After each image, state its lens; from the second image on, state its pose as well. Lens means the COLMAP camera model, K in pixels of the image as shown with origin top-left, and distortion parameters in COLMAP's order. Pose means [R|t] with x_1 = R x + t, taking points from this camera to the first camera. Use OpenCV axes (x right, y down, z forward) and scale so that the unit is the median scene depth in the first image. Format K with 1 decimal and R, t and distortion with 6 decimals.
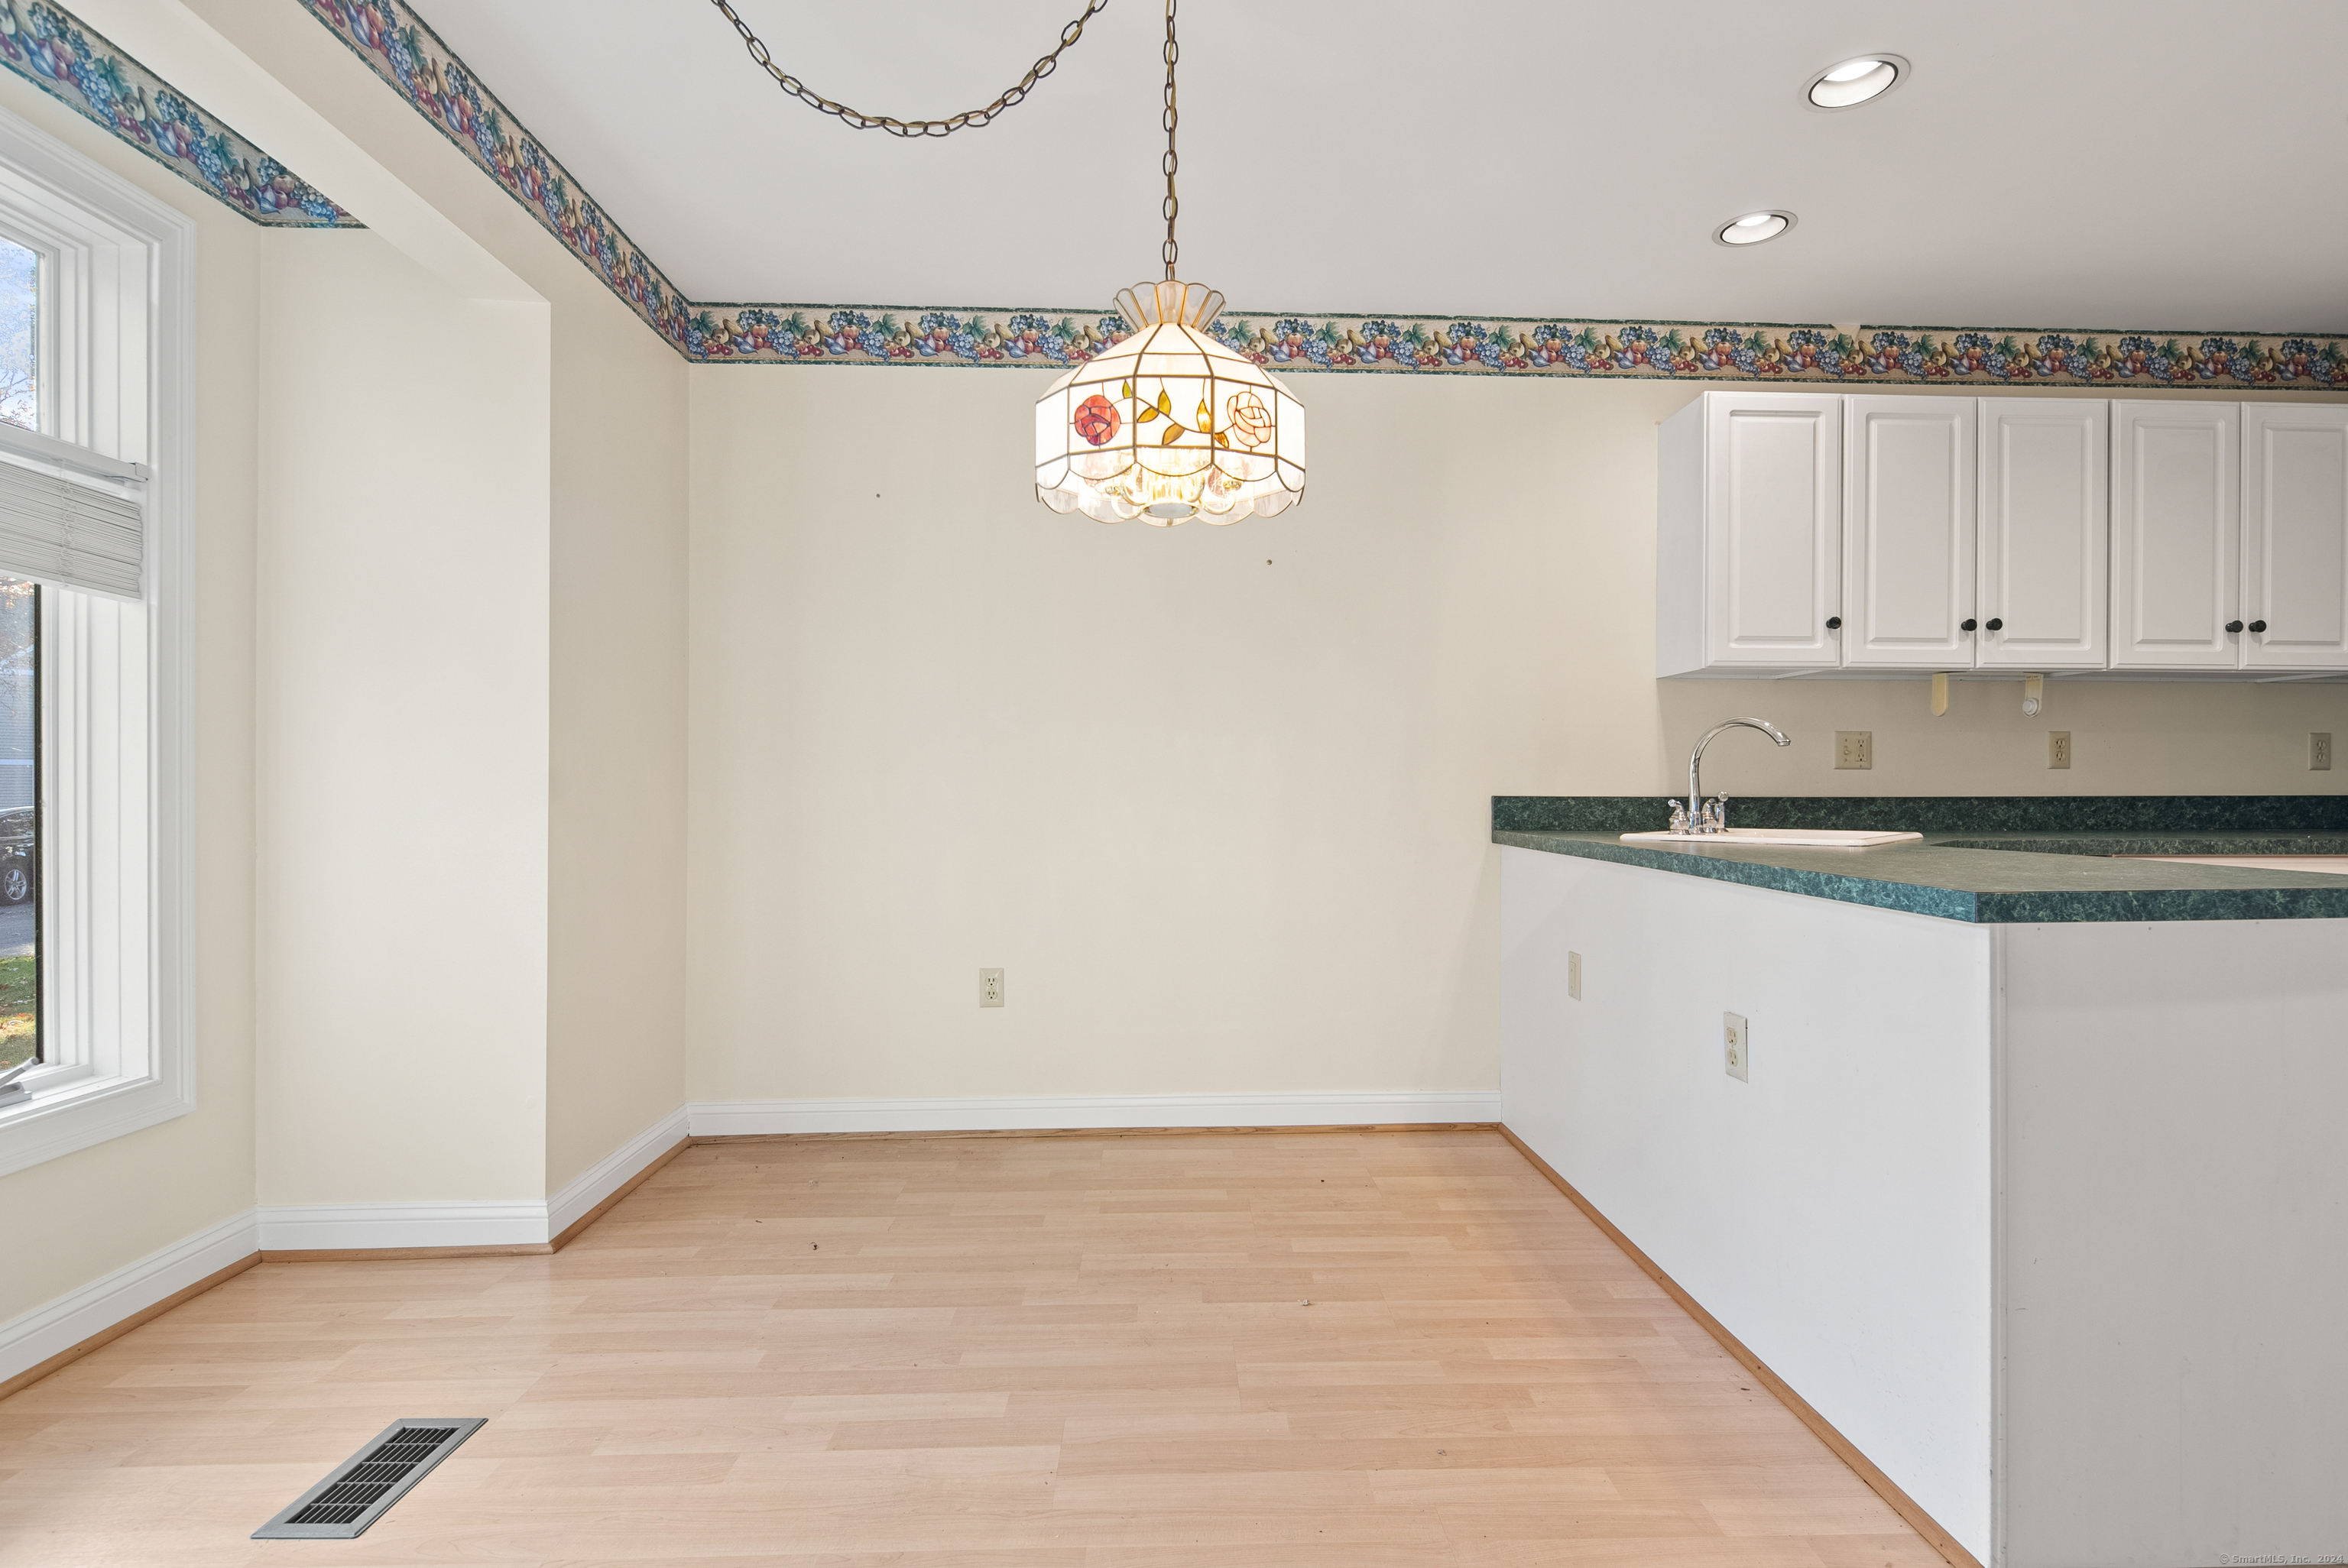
lens RADIAL K [[1158.6, 0, 1183.8], [0, 1158.6, 786.0], [0, 0, 1]] dist [0.005323, -0.004815]
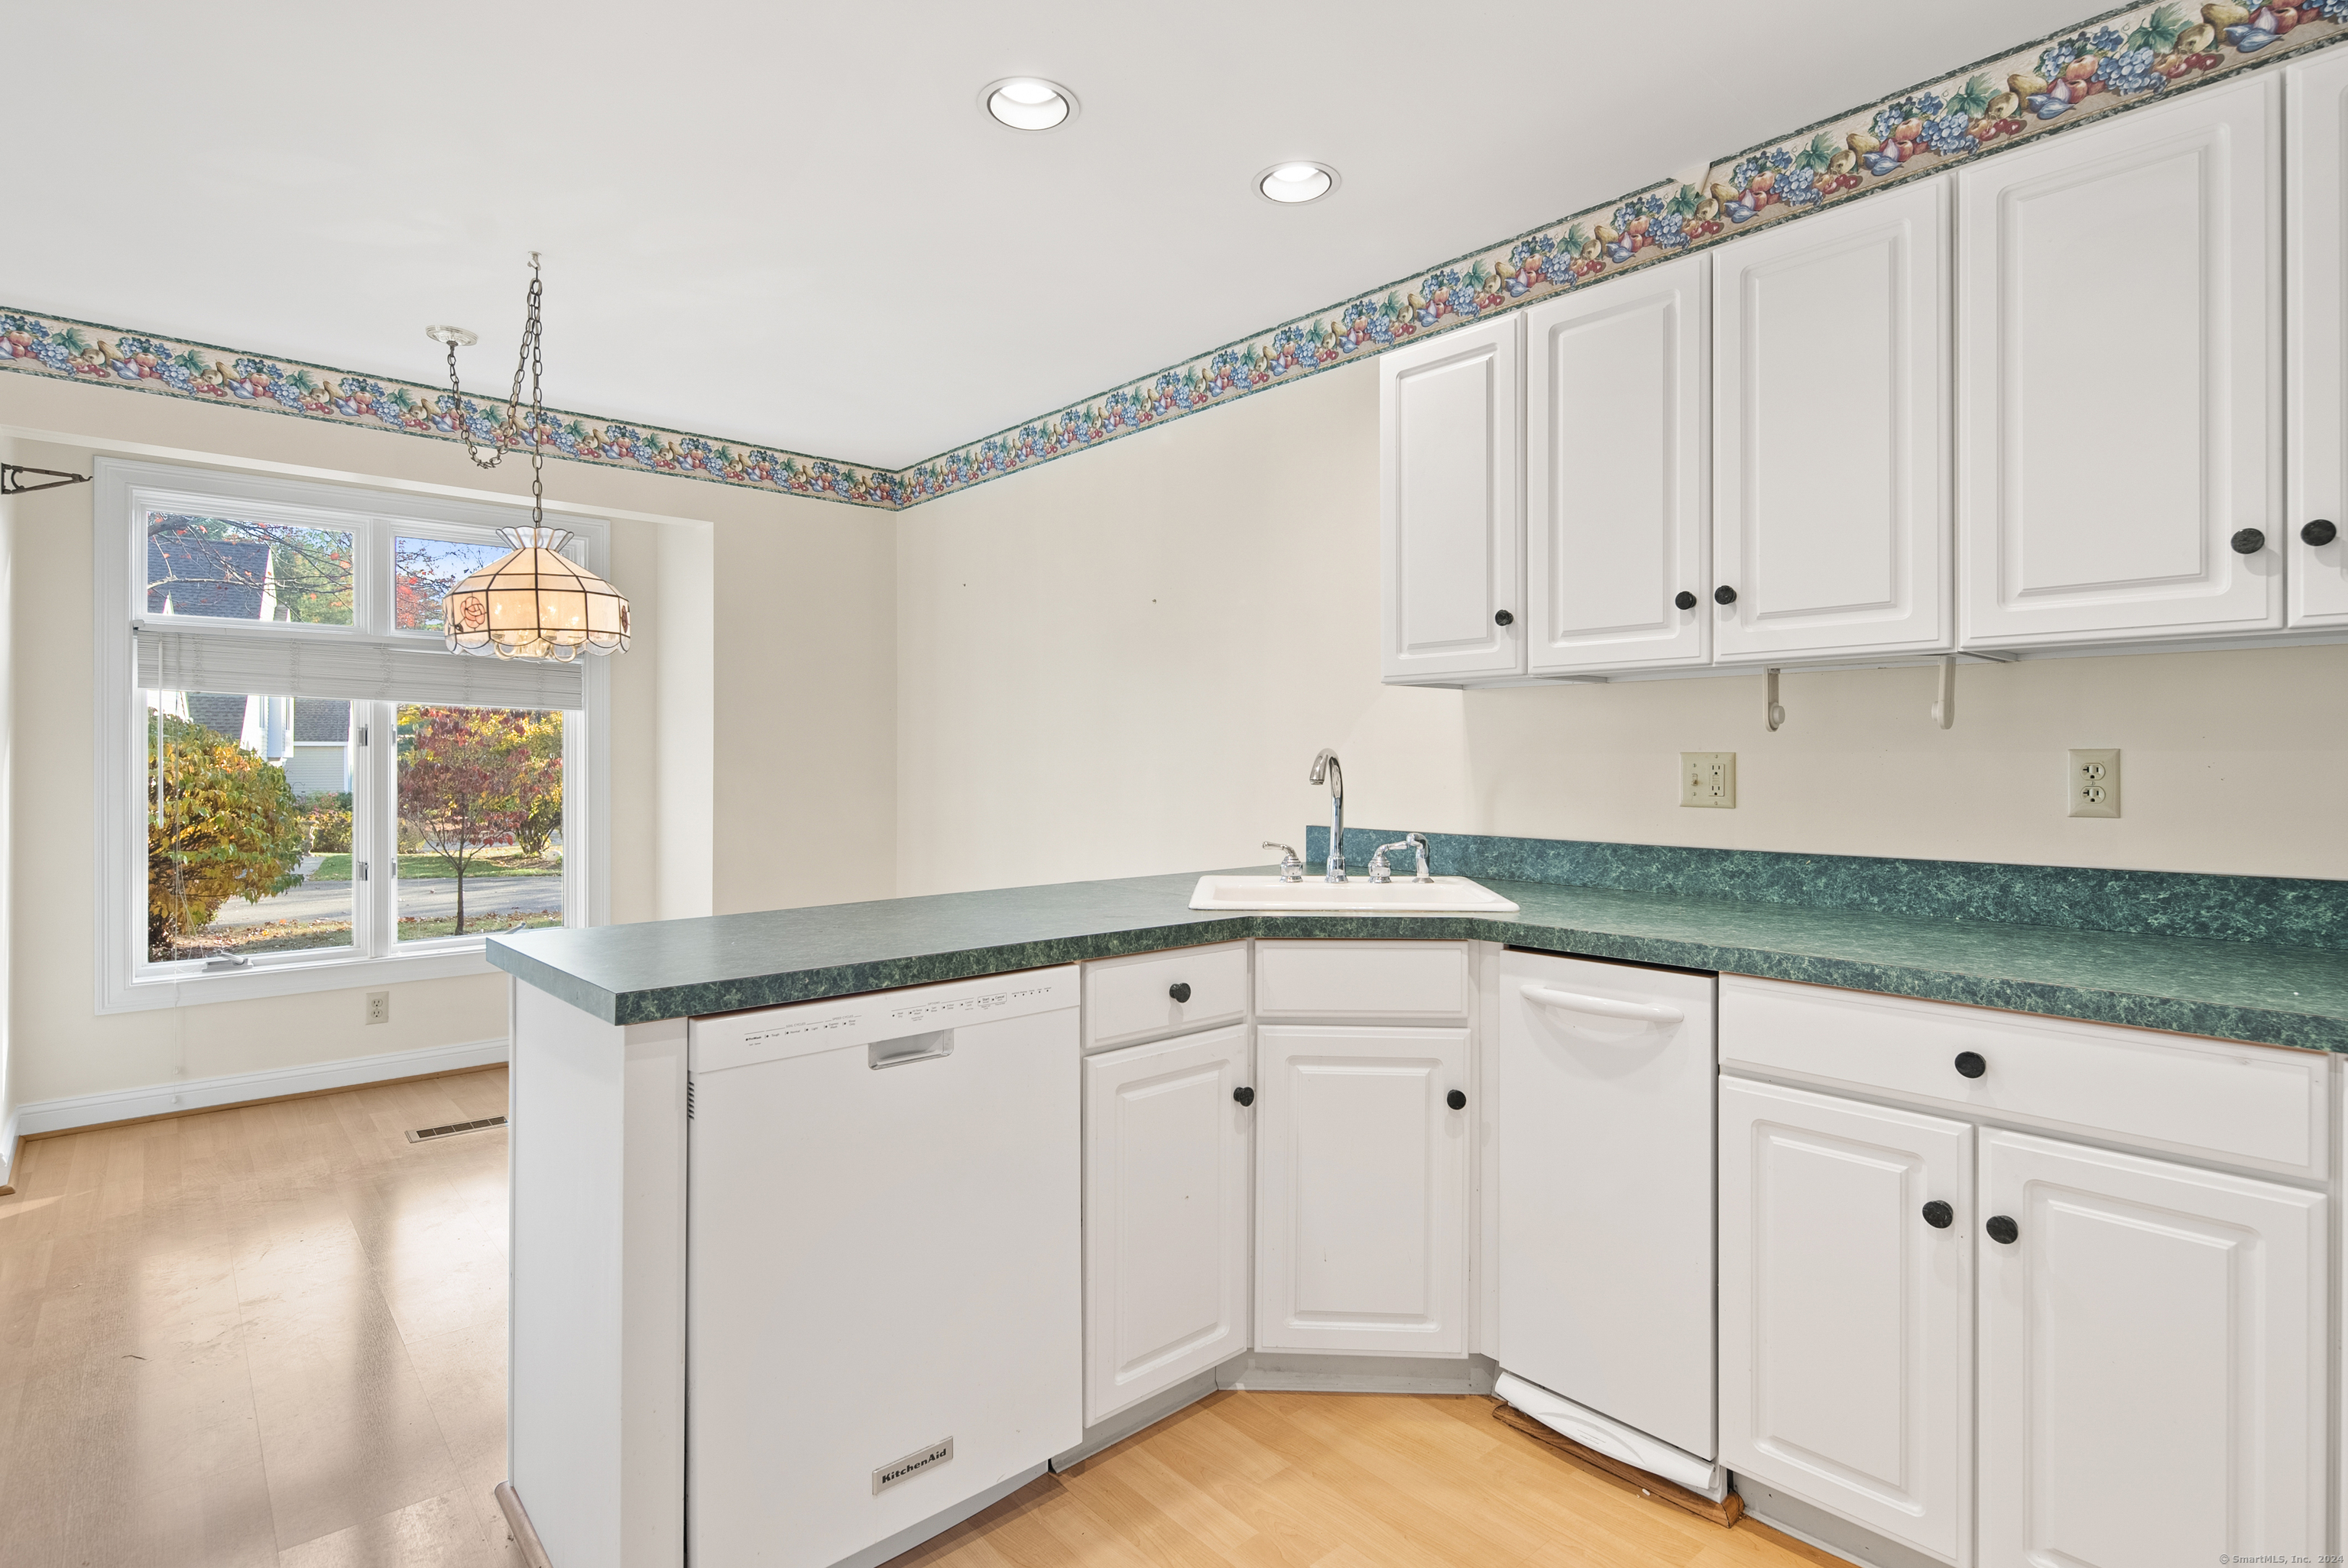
lens RADIAL K [[1158.6, 0, 1184.4], [0, 1158.6, 758.7], [0, 0, 1]] dist [0.005323, -0.004815]
pose [[0.639555, -0.003157, -0.768739, 0.933344], [0.001817, 0.999995, -0.002595, -0.043458], [0.768743, 0.000263, 0.639557, 0.328095]]
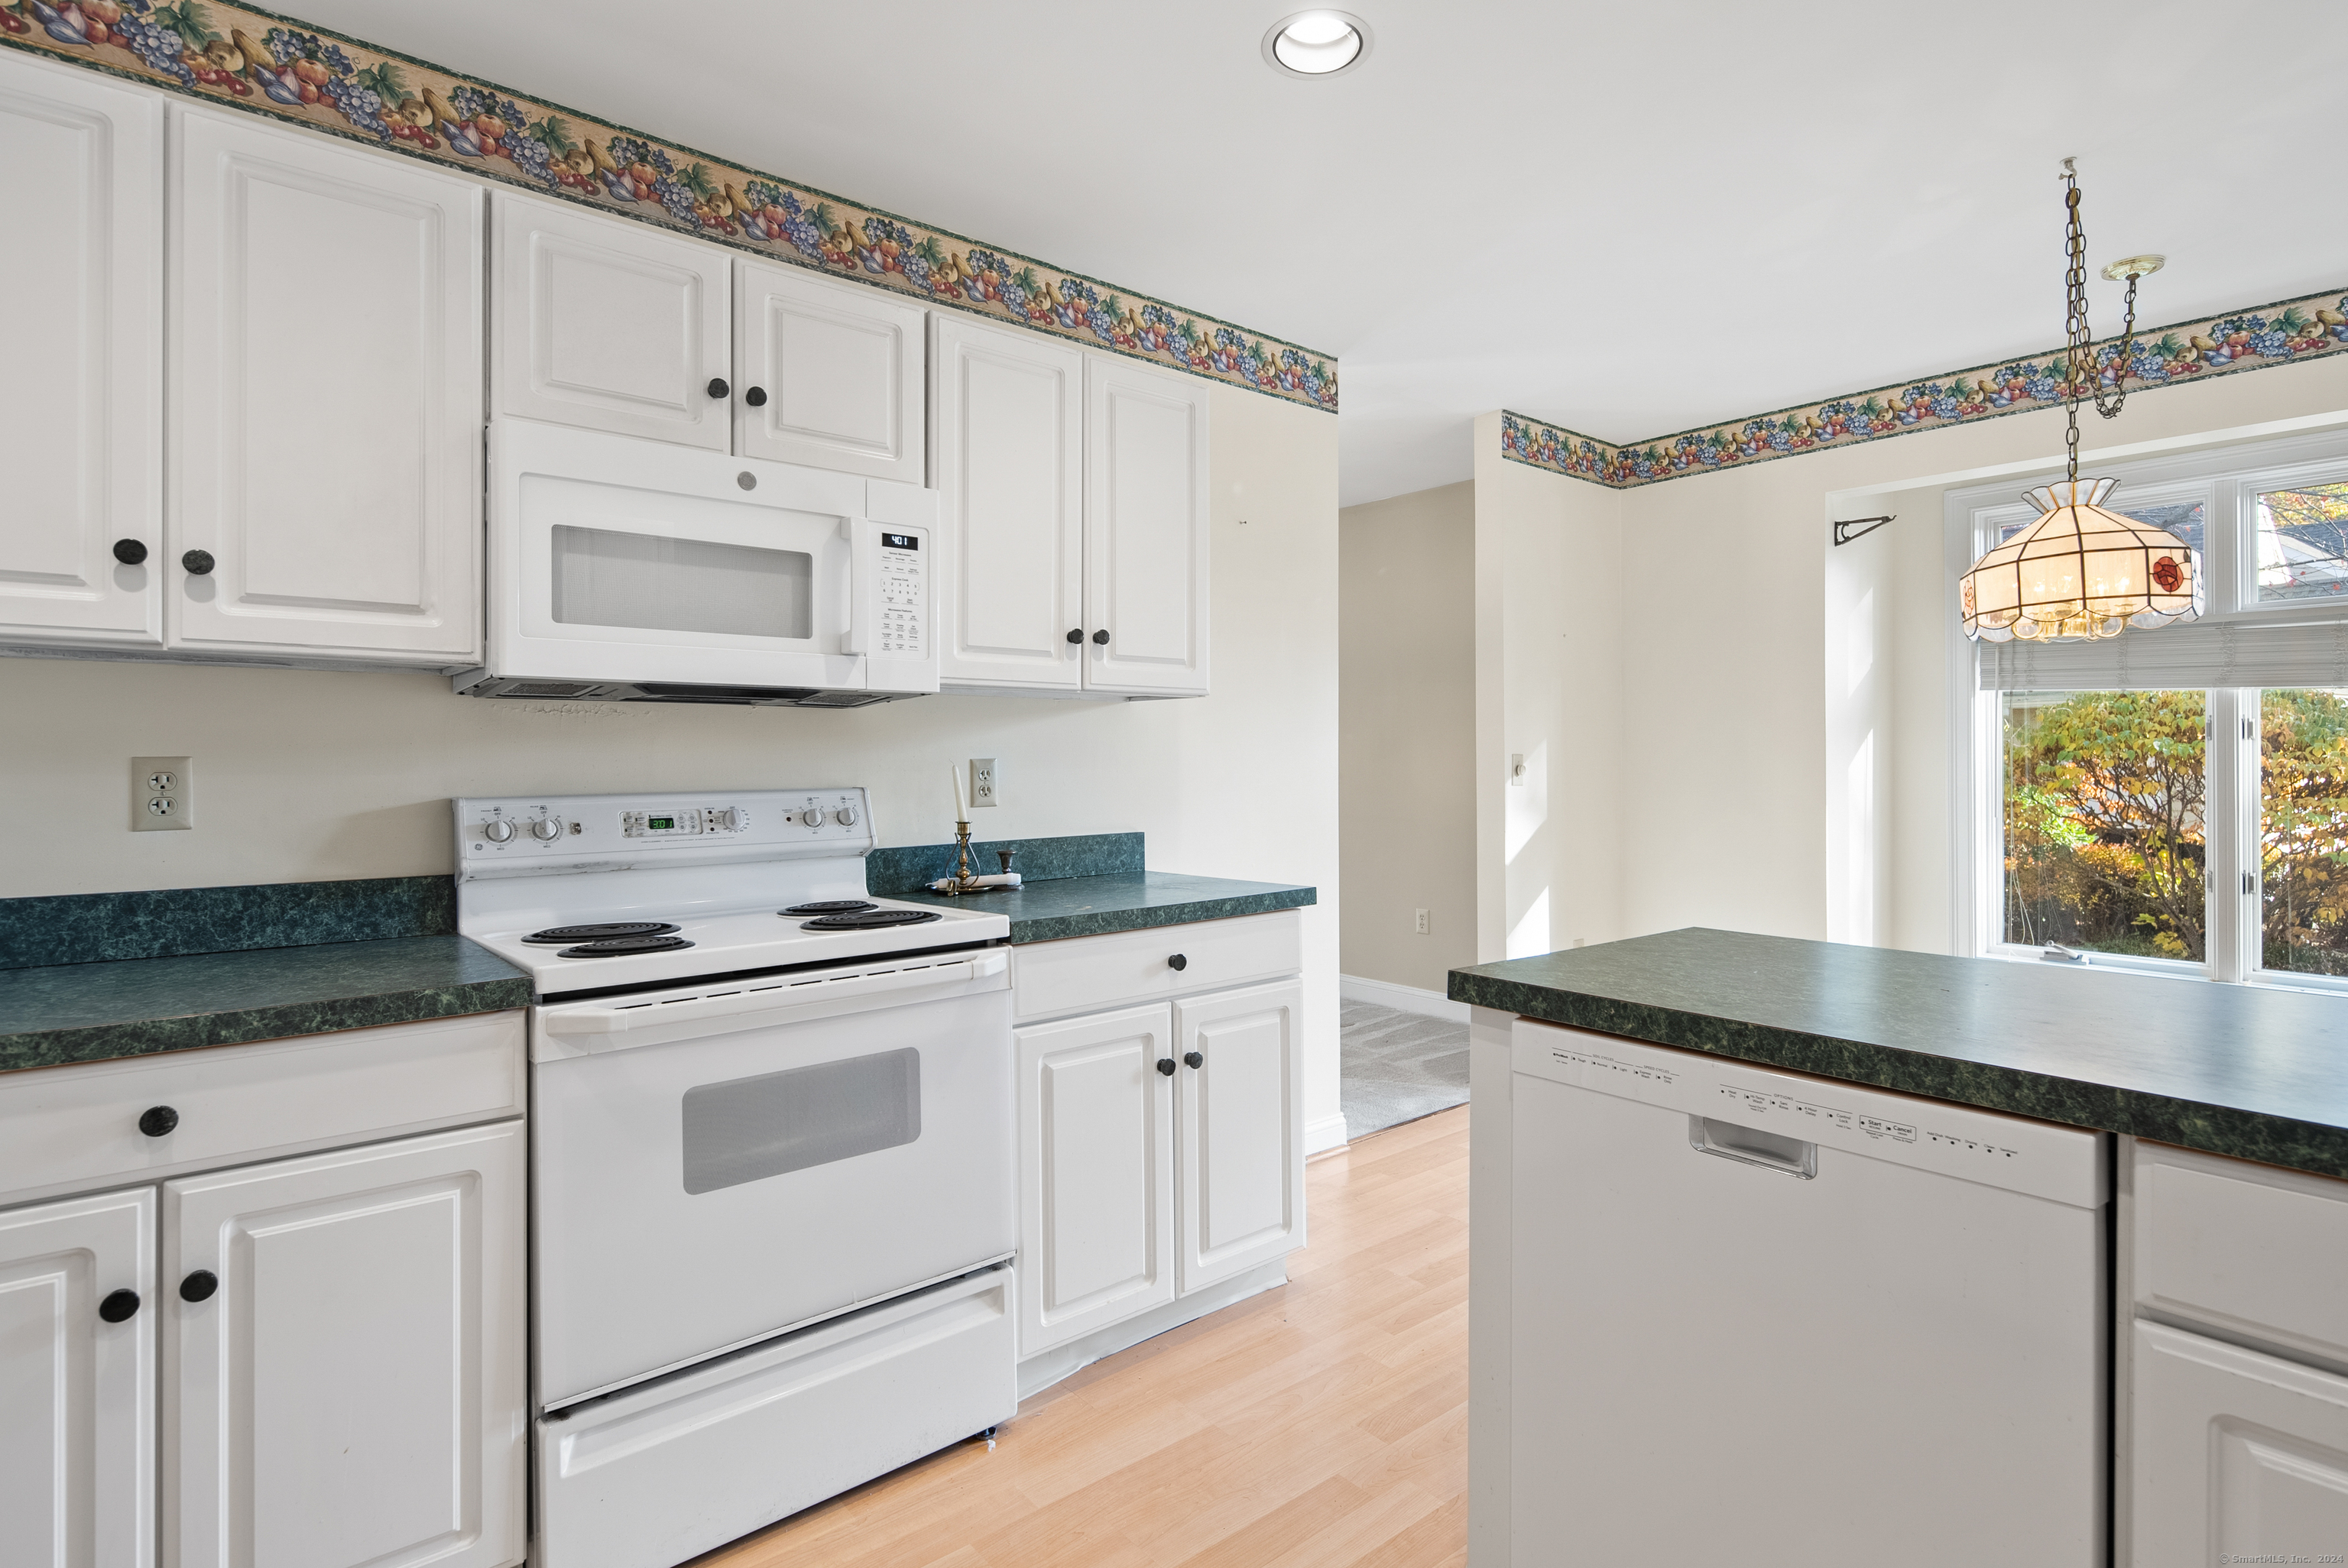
lens RADIAL K [[1158.6, 0, 1198.3], [0, 1158.6, 758.7], [0, 0, 1]] dist [0.005323, -0.004815]
pose [[-0.786654, 0.000919, -0.617393, 0.848715], [0.000365, 0.999999, 0.001024, -0.045819], [0.617393, 0.000580, -0.786654, 0.732547]]
